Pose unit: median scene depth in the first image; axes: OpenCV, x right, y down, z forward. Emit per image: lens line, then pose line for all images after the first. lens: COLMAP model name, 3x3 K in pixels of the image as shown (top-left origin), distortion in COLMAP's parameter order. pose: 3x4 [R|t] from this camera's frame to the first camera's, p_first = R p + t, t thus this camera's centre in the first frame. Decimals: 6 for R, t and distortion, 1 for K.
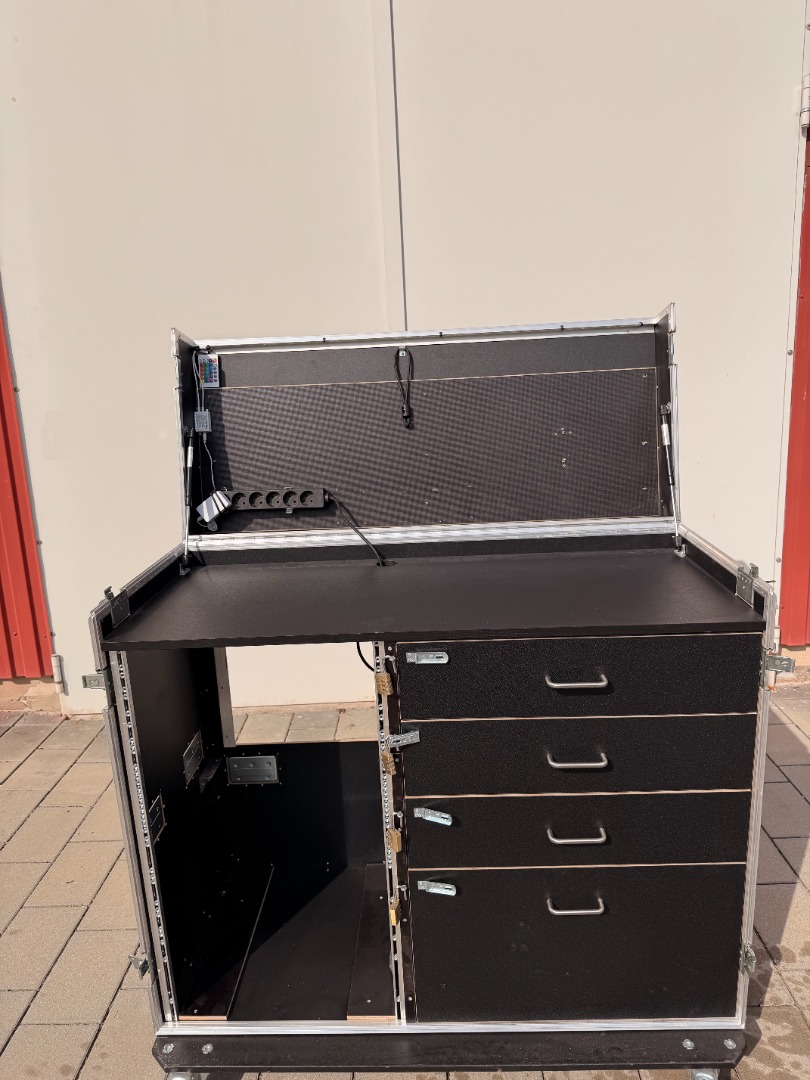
lens RADIAL K [[752.2, 0, 408.1], [0, 752.2, 545.7], [0, 0, 1]] dist [-0.005808, -0.004756]
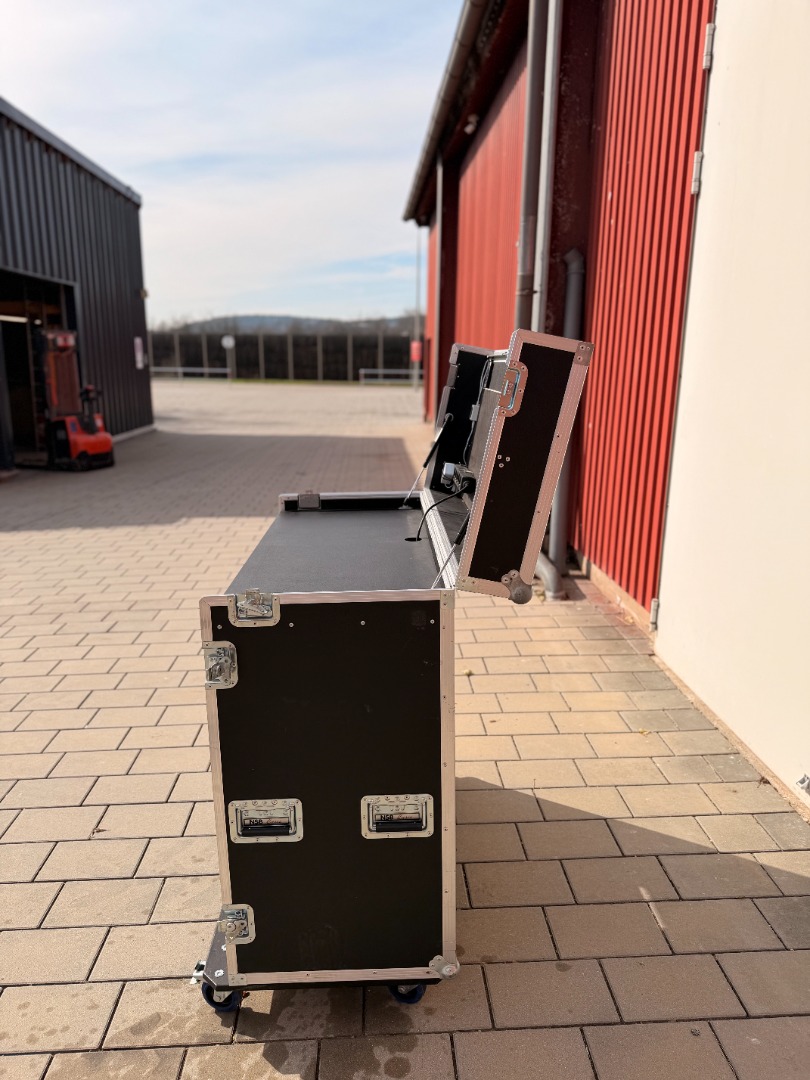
lens RADIAL K [[752.2, 0, 408.1], [0, 752.2, 545.7], [0, 0, 1]] dist [-0.005808, -0.004756]
pose [[0.059914, 0.289791, -0.955213, 0.638955], [-0.230917, 0.934999, 0.269175, -0.170460], [0.971127, 0.204448, 0.122938, 0.457941]]
